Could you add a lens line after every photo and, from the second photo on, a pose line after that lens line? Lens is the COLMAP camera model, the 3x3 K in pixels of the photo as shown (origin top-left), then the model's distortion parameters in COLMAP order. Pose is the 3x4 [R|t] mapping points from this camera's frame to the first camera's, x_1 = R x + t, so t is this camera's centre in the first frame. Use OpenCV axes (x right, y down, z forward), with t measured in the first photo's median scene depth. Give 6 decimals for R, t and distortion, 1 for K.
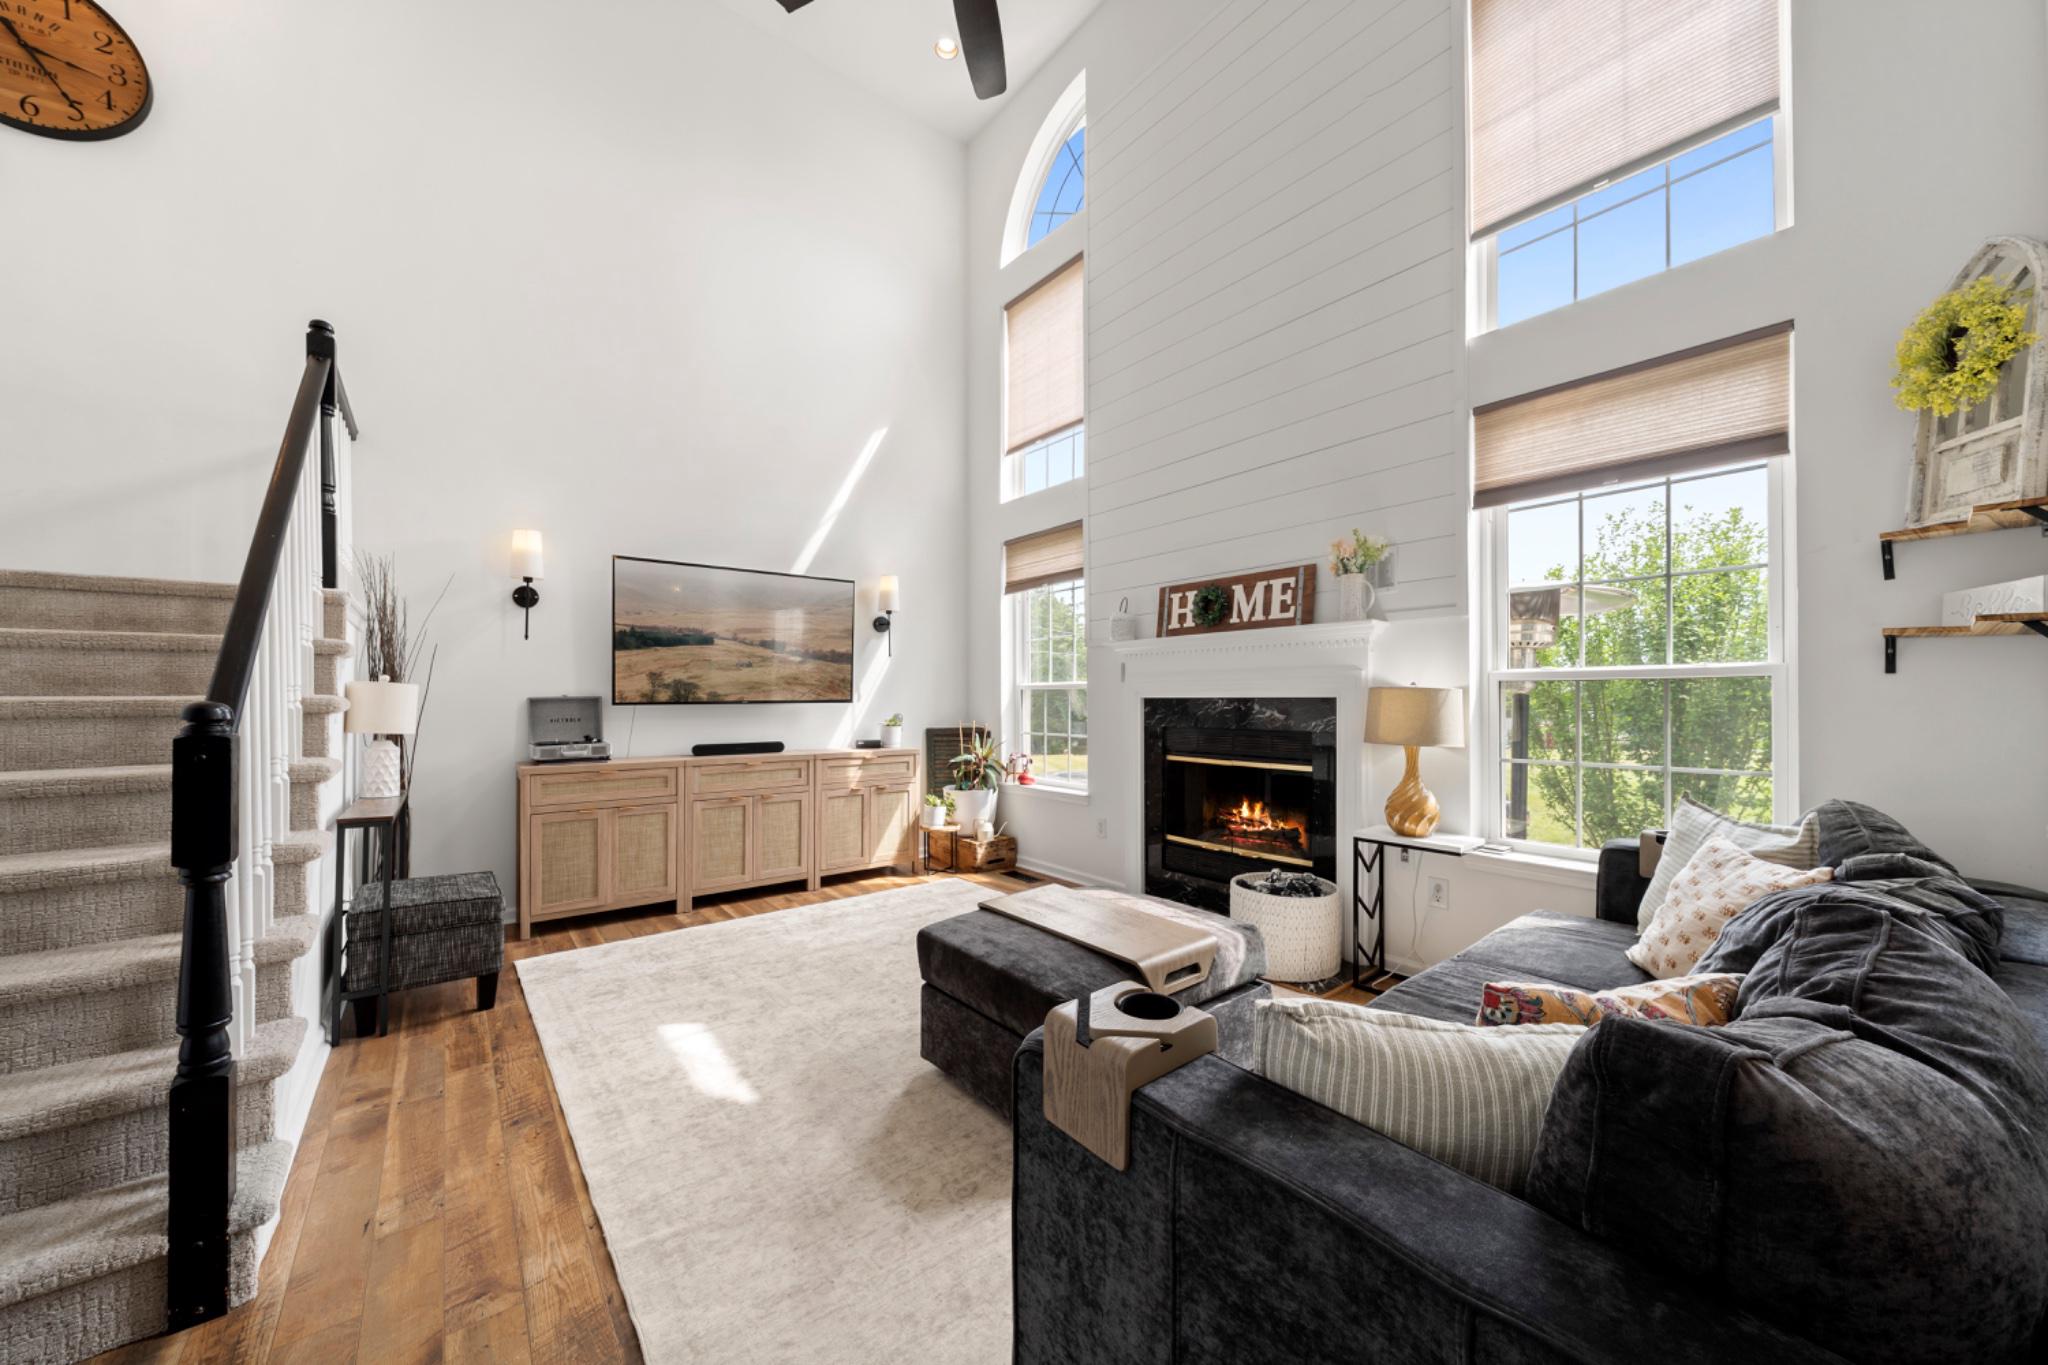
lens RADIAL K [[717.9, 0, 1019.8], [0, 717.9, 699.0], [0, 0, 1]] dist [-0.002052, -0.000049]
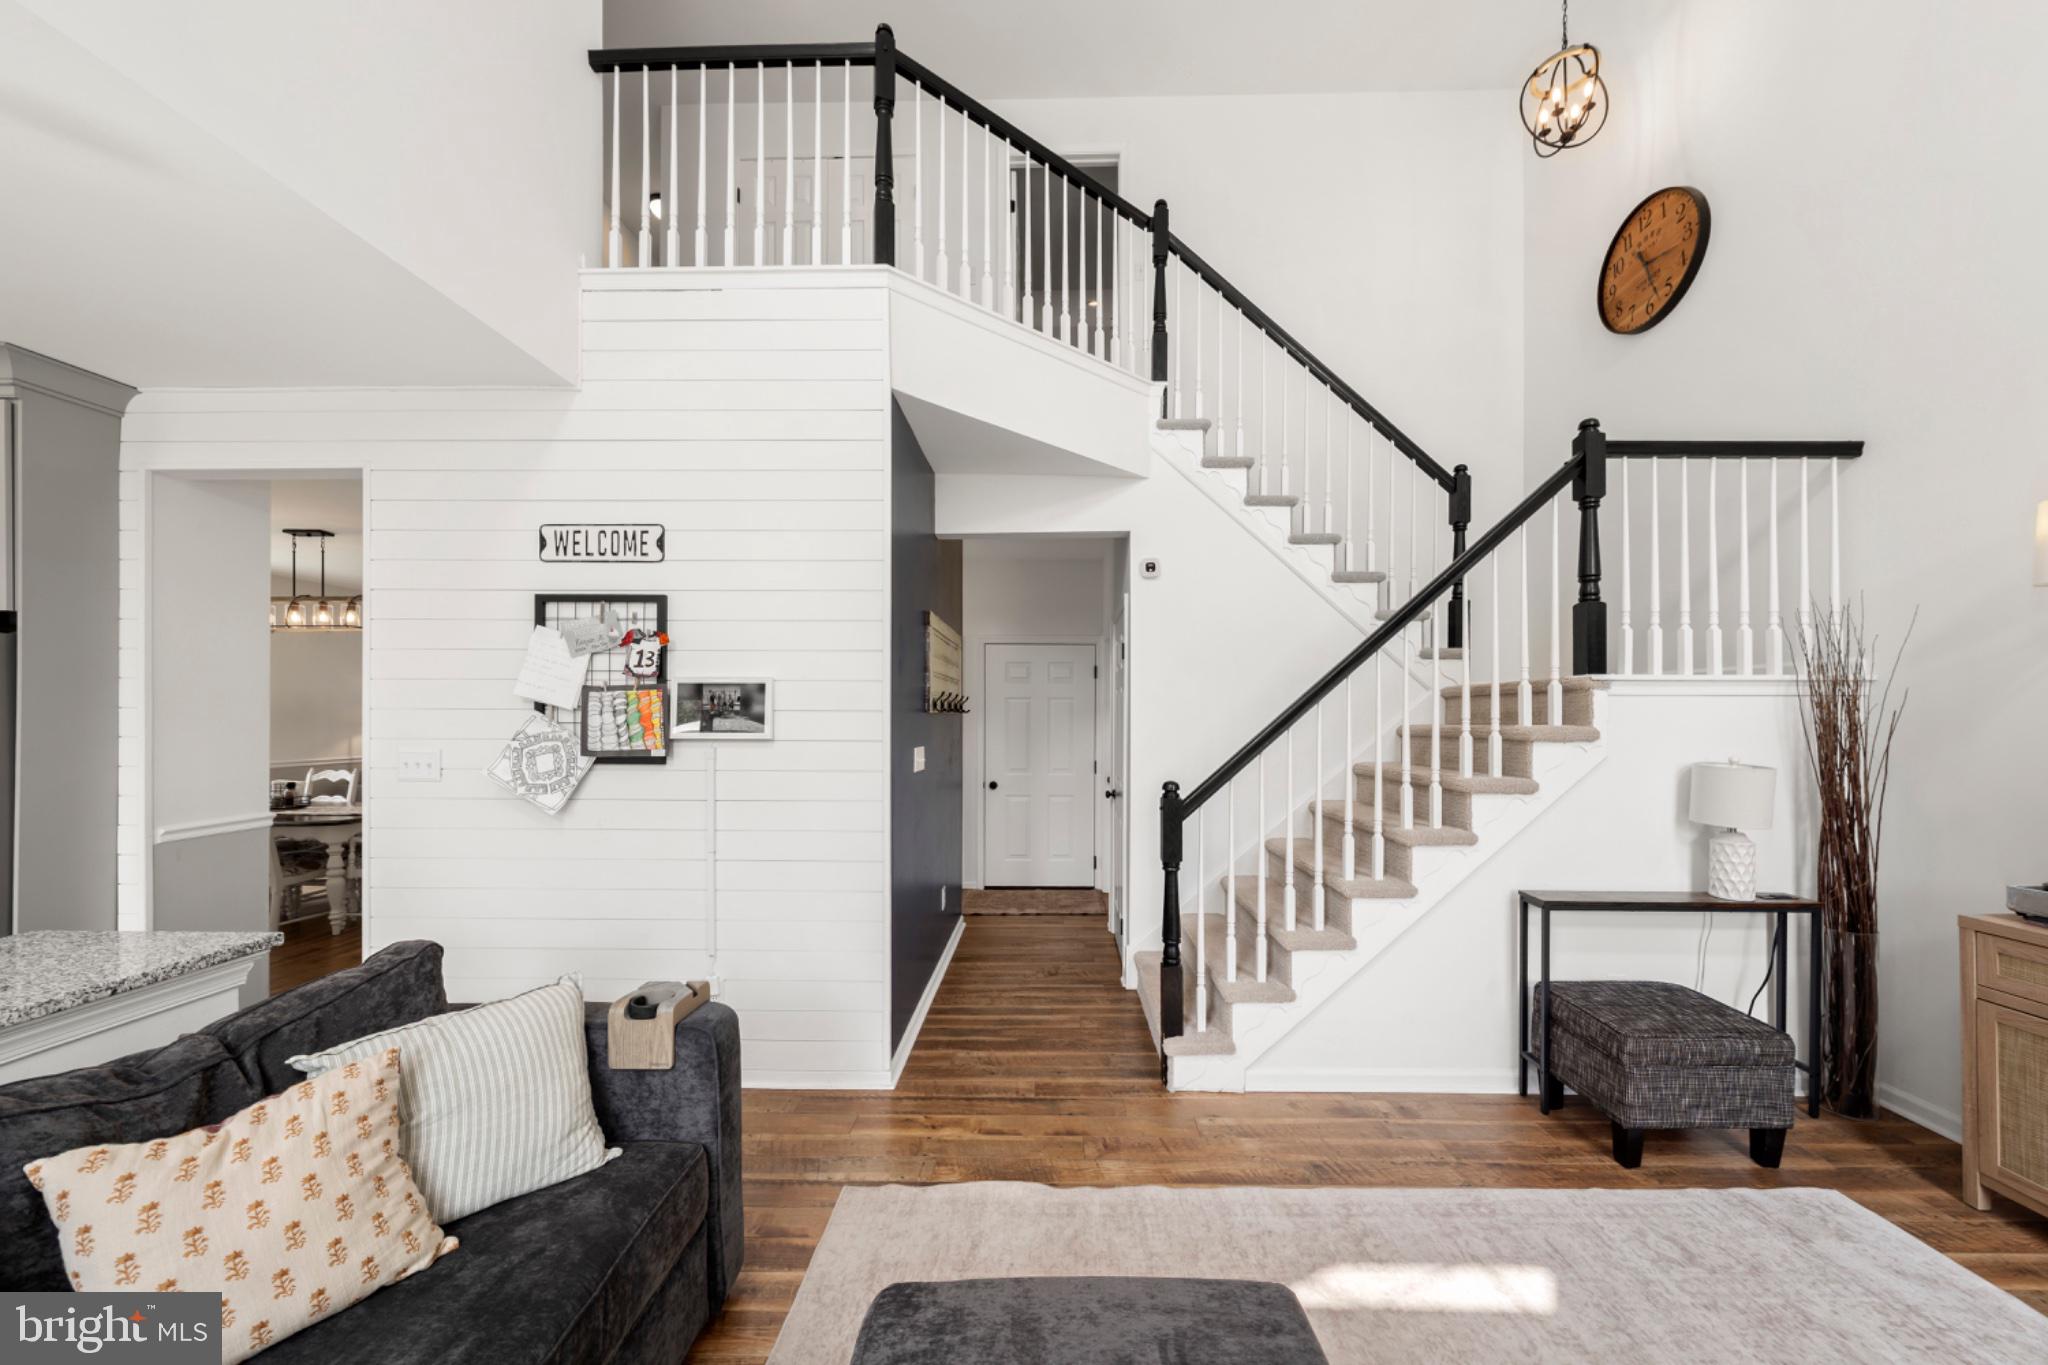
lens RADIAL K [[719.0, 0, 1039.5], [0, 719.0, 718.5], [0, 0, 1]] dist [-0.001806, -0.000194]
pose [[-0.638688, -0.001907, -0.769463, 0.236122], [0.000937, 0.999994, -0.003257, -0.059067], [0.769465, -0.002801, -0.638683, 0.724084]]
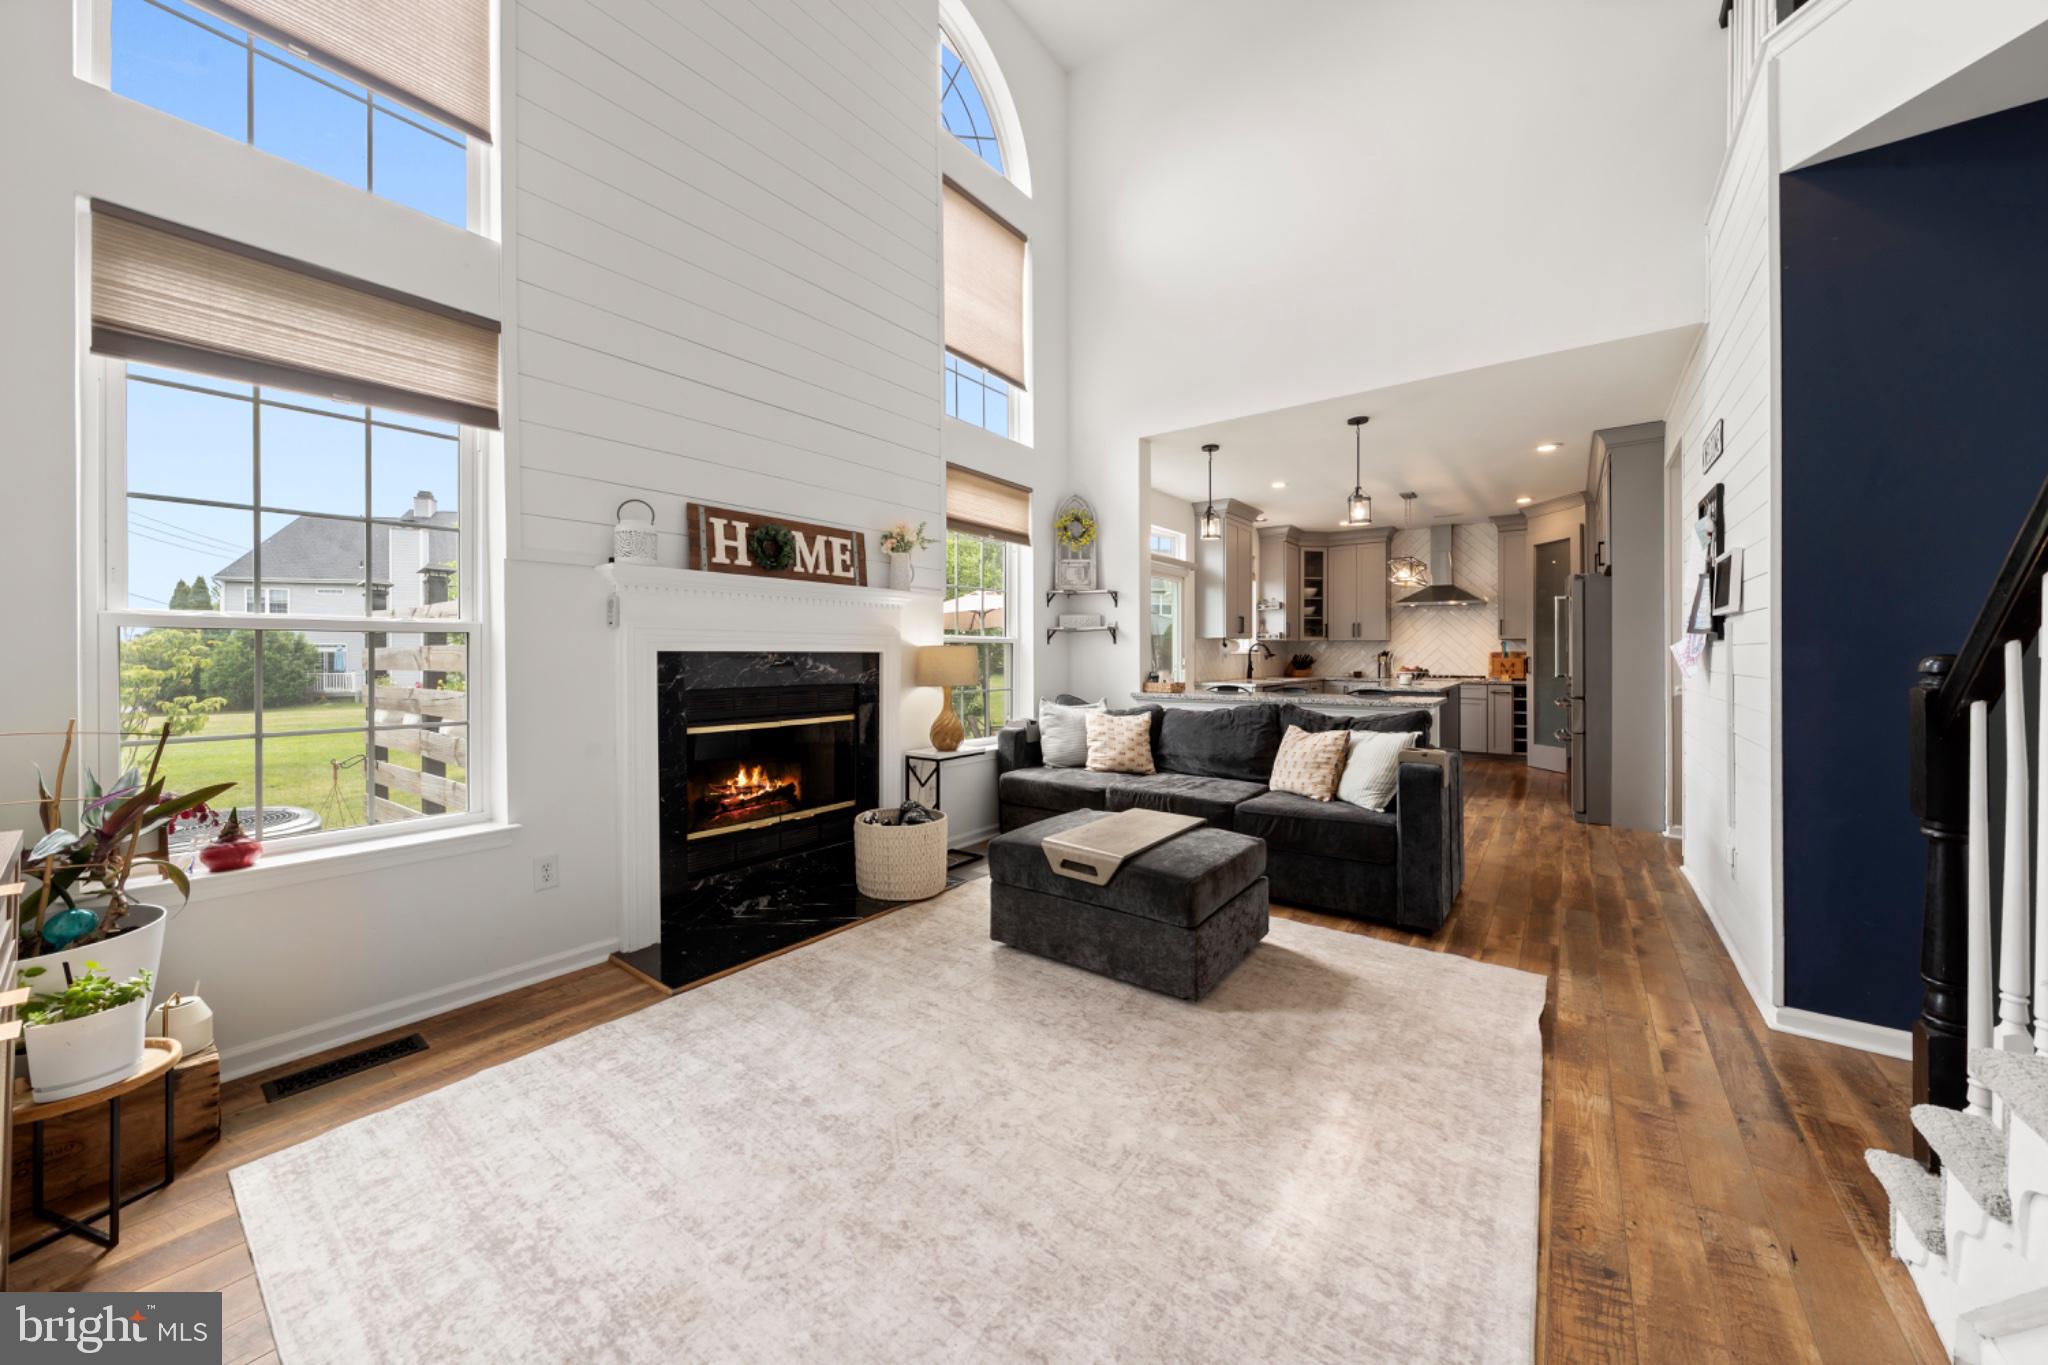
lens RADIAL K [[707.7, 0, 1033.9], [0, 707.7, 655.0], [0, 0, 1]] dist [-0.000788, 0.000013]
pose [[-0.247121, 0.000025, 0.968985, -0.636823], [-0.001537, 0.999999, -0.000417, 0.001907], [-0.968983, -0.001592, -0.247121, 0.885857]]
